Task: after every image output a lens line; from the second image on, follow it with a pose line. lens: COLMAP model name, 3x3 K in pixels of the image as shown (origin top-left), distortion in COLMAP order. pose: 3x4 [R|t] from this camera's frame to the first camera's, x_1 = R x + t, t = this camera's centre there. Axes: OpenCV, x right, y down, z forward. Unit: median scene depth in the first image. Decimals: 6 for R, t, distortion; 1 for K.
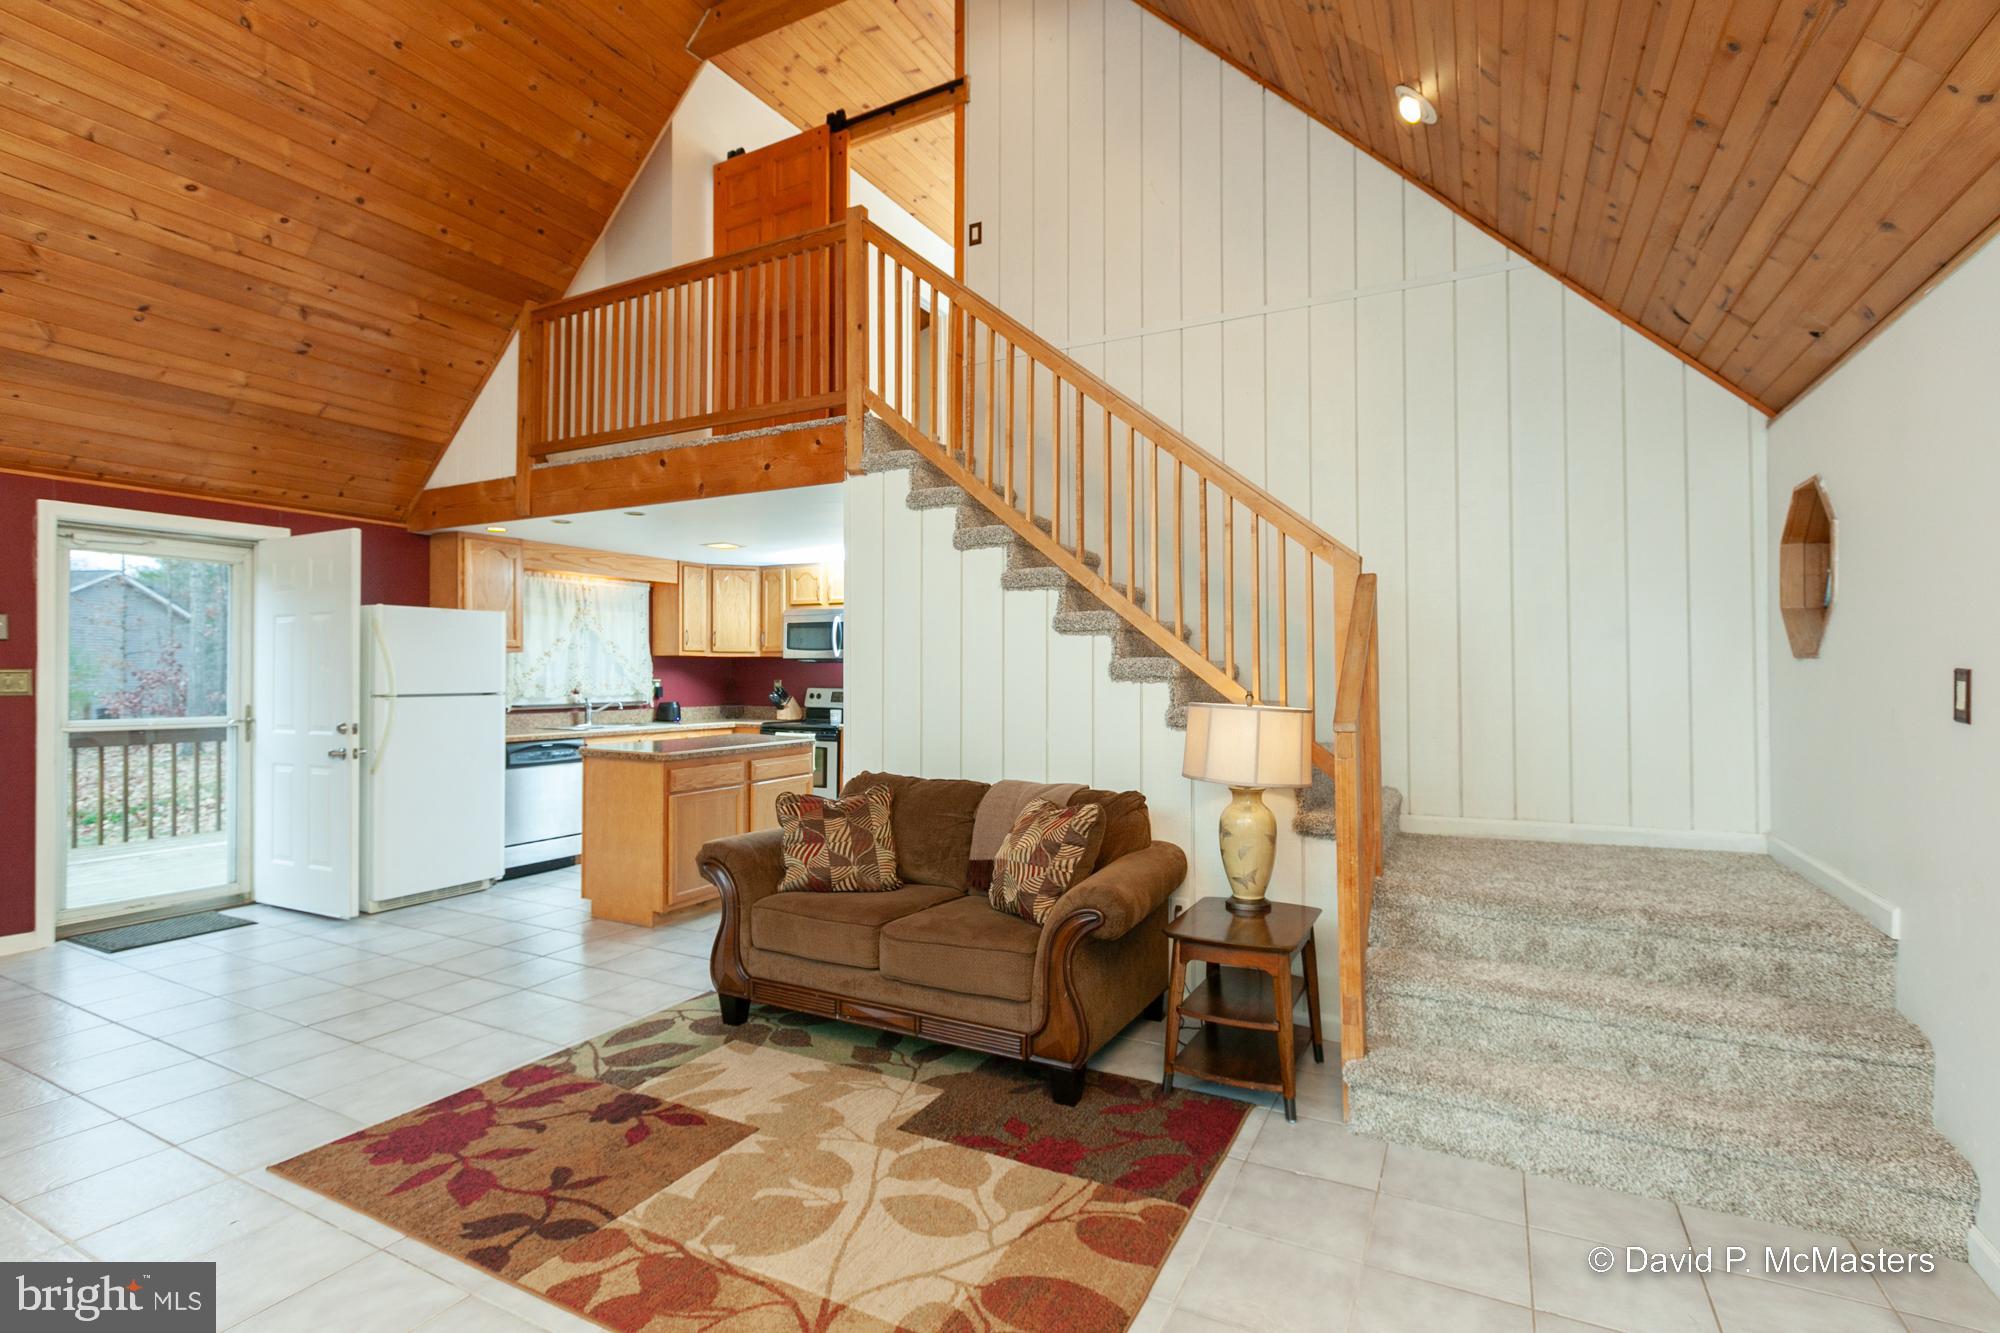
lens RADIAL K [[962.5, 0, 893.4], [0, 962.5, 659.9], [0, 0, 1]] dist [-0.003160, -0.000560]
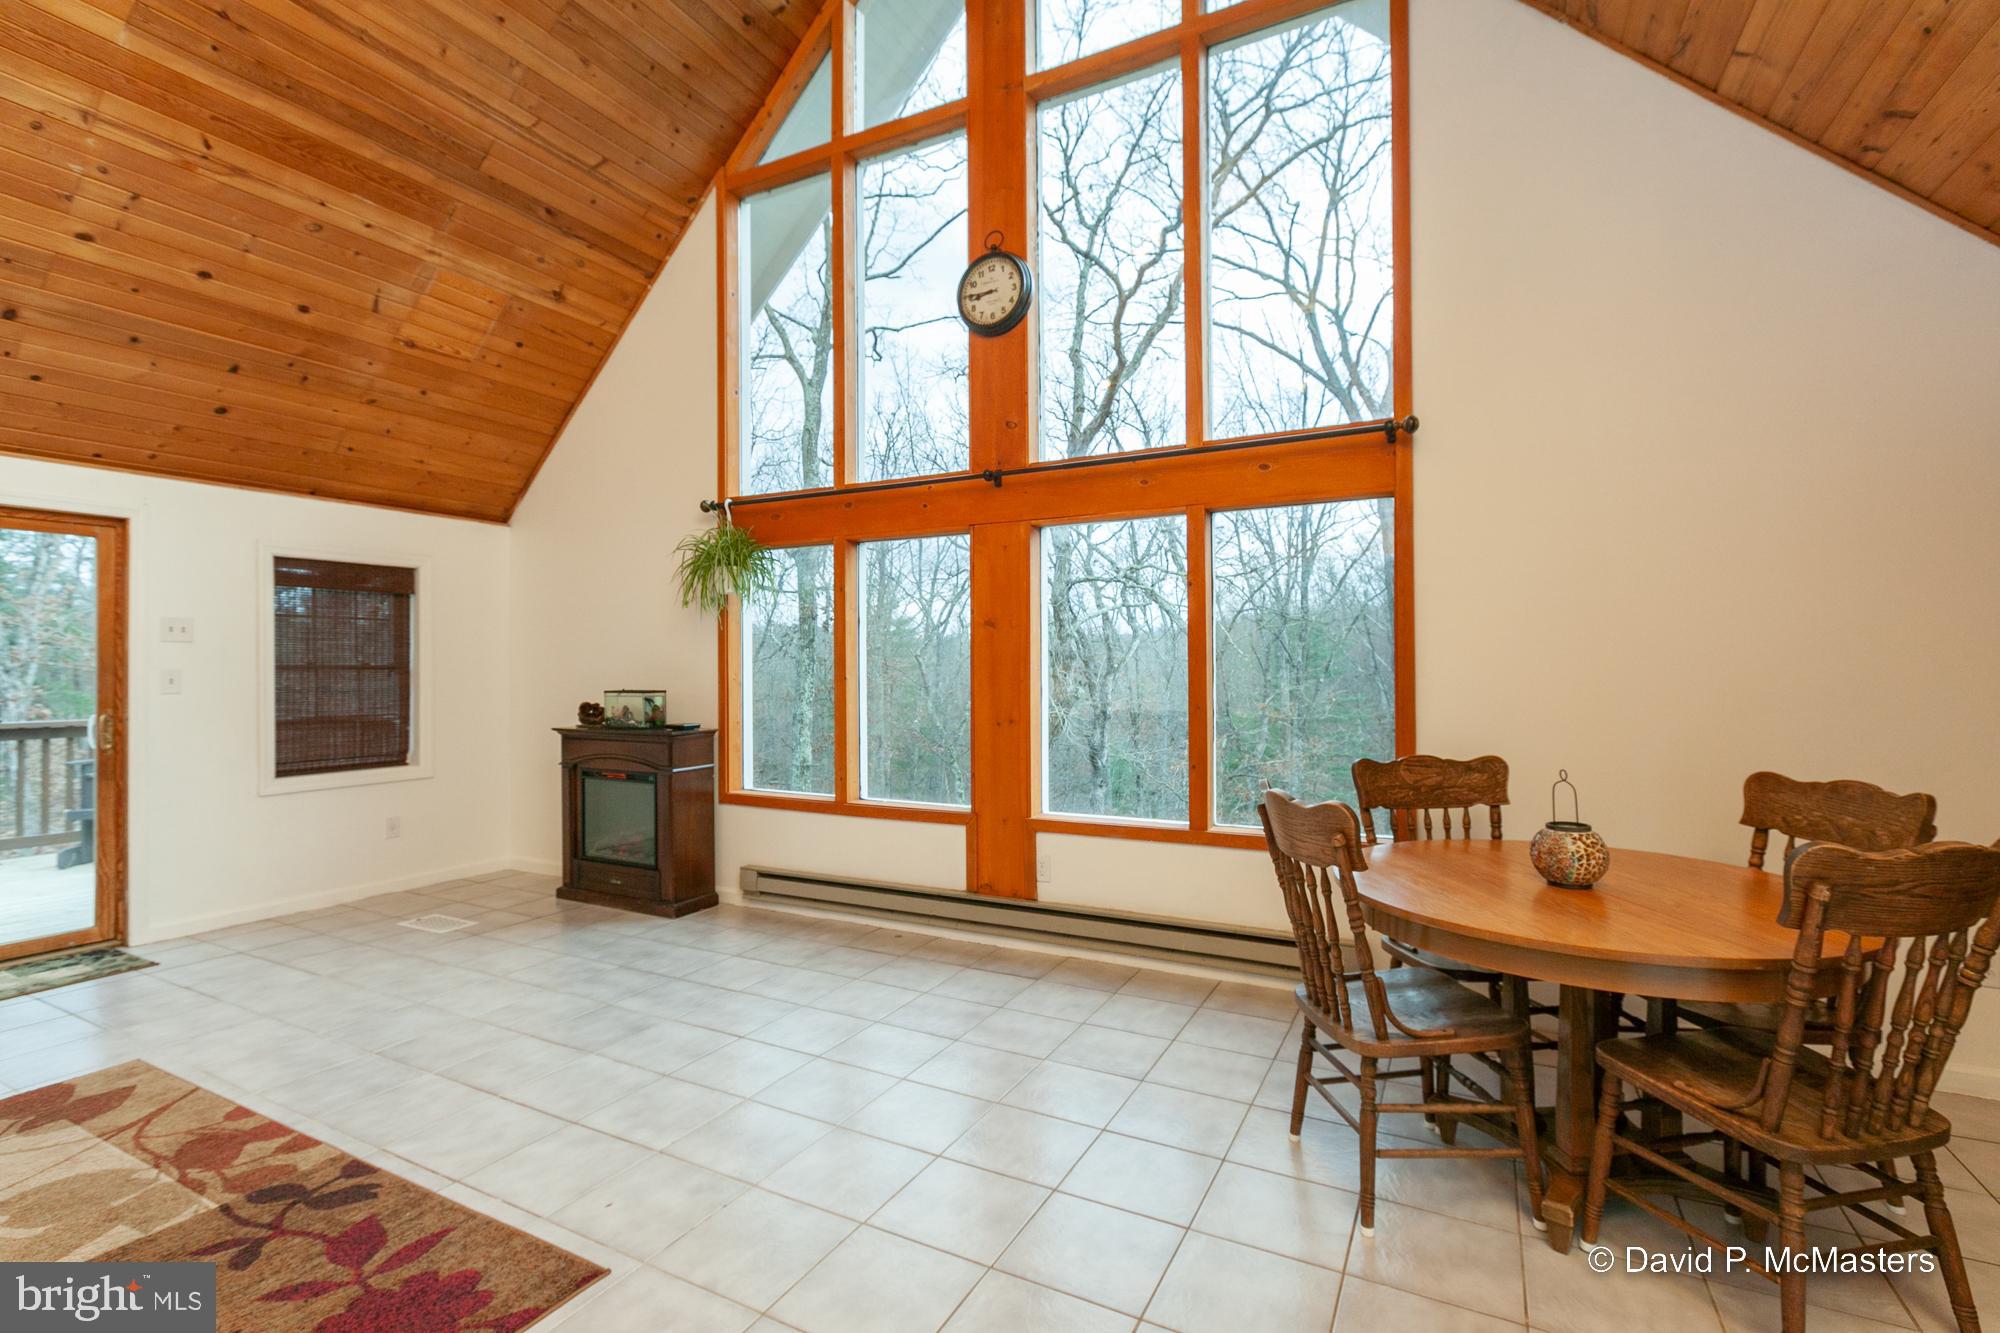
lens RADIAL K [[909.1, 0, 957.7], [0, 909.1, 660.2], [0, 0, 1]] dist [-0.000684, -0.000251]
pose [[-0.998254, 0.003881, -0.058942, -0.711672], [0.005163, 0.999753, -0.021623, 0.021020], [0.058844, -0.021890, -0.998027, 1.417187]]
